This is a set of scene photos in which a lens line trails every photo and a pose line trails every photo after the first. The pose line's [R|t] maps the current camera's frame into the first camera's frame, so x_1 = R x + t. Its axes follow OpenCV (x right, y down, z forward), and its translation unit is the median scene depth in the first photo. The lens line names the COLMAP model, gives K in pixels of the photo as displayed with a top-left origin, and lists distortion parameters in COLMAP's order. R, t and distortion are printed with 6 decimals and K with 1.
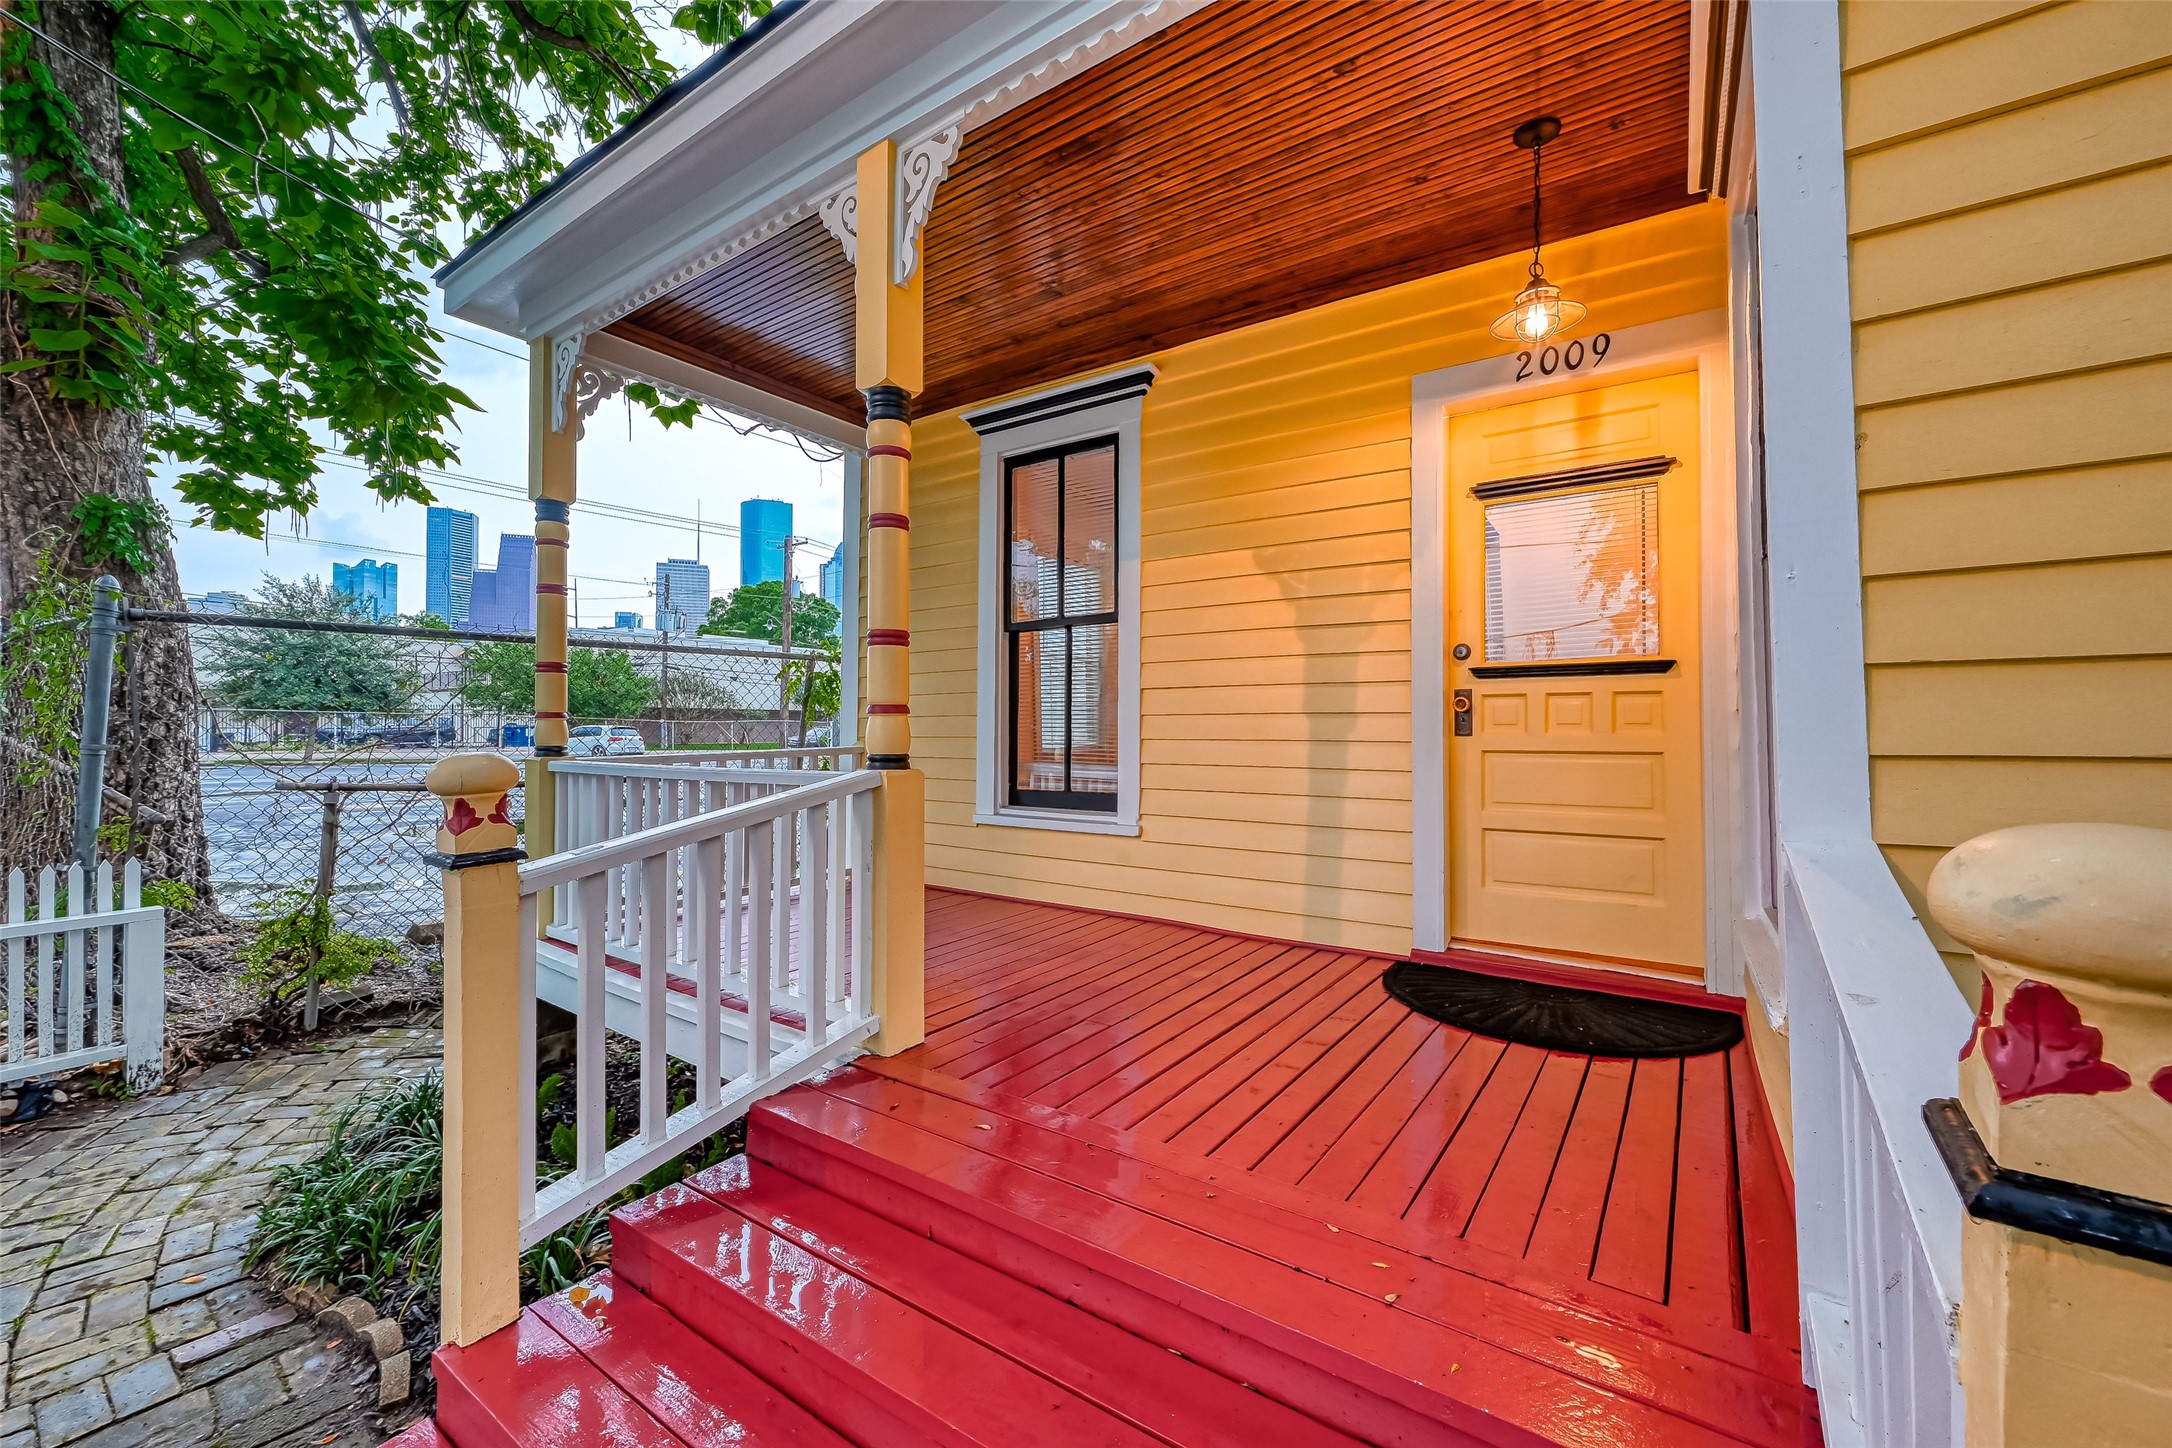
lens RADIAL K [[863.0, 0, 1096.1], [0, 863.0, 717.8], [0, 0, 1]] dist [-0.001159, -0.001828]
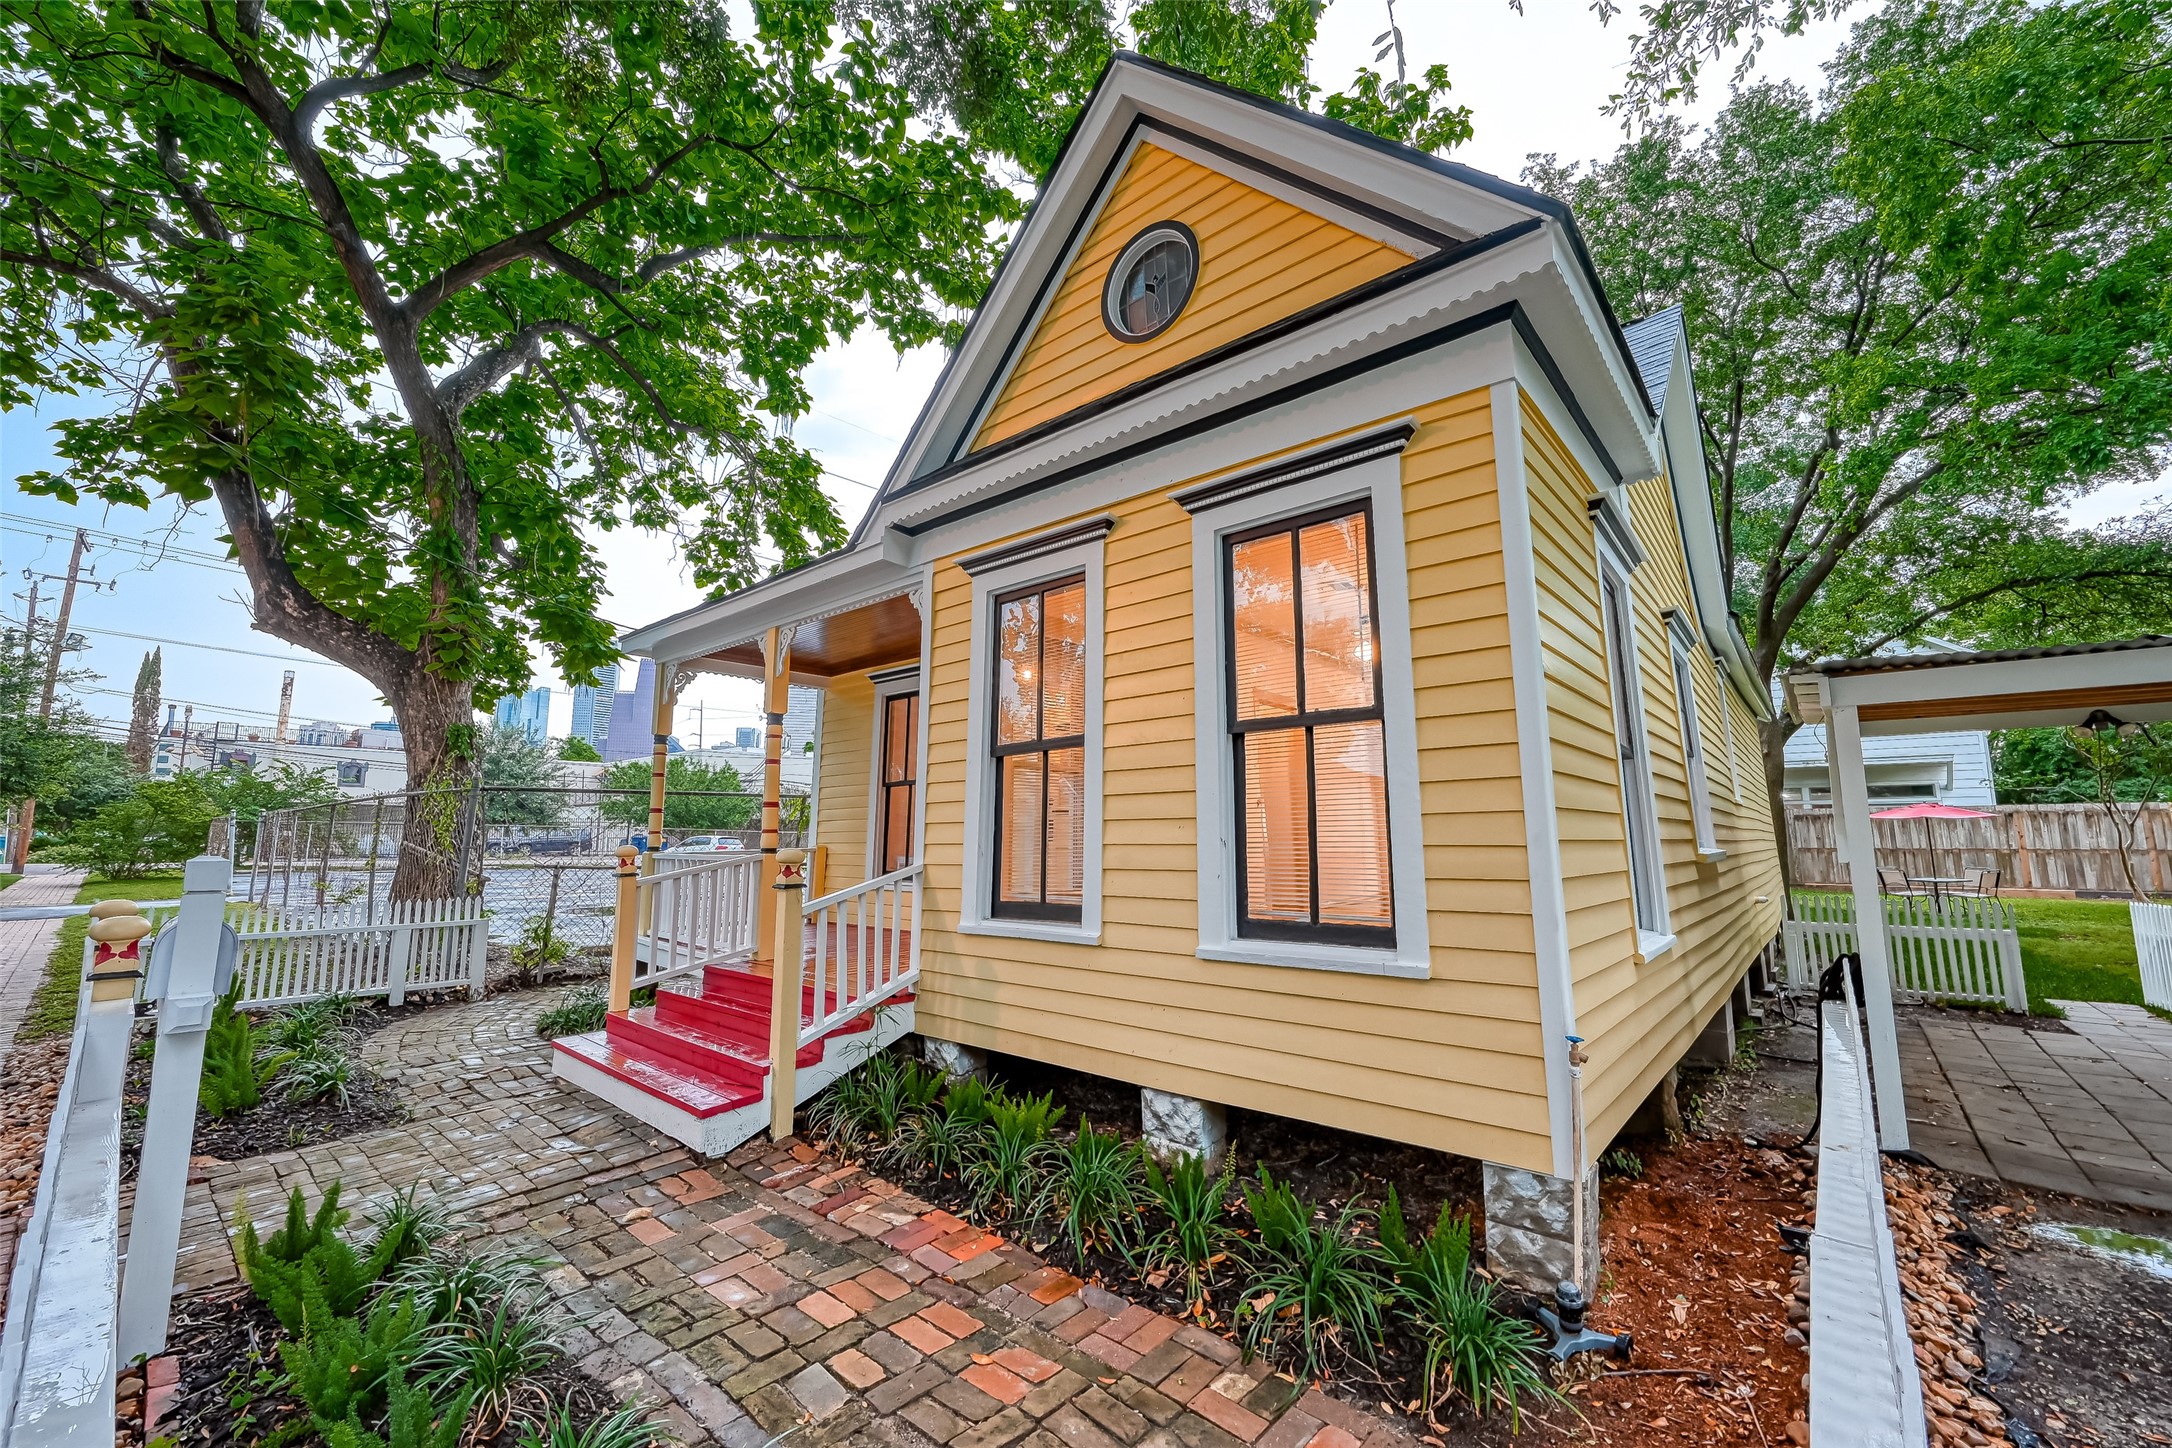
lens RADIAL K [[863.0, 0, 1093.4], [0, 863.0, 719.5], [0, 0, 1]] dist [-0.001159, -0.001828]
pose [[0.993408, -0.016290, -0.113469, 0.290772], [0.002020, 0.992185, -0.124758, -0.004937], [0.114614, 0.123707, 0.985678, -0.426665]]
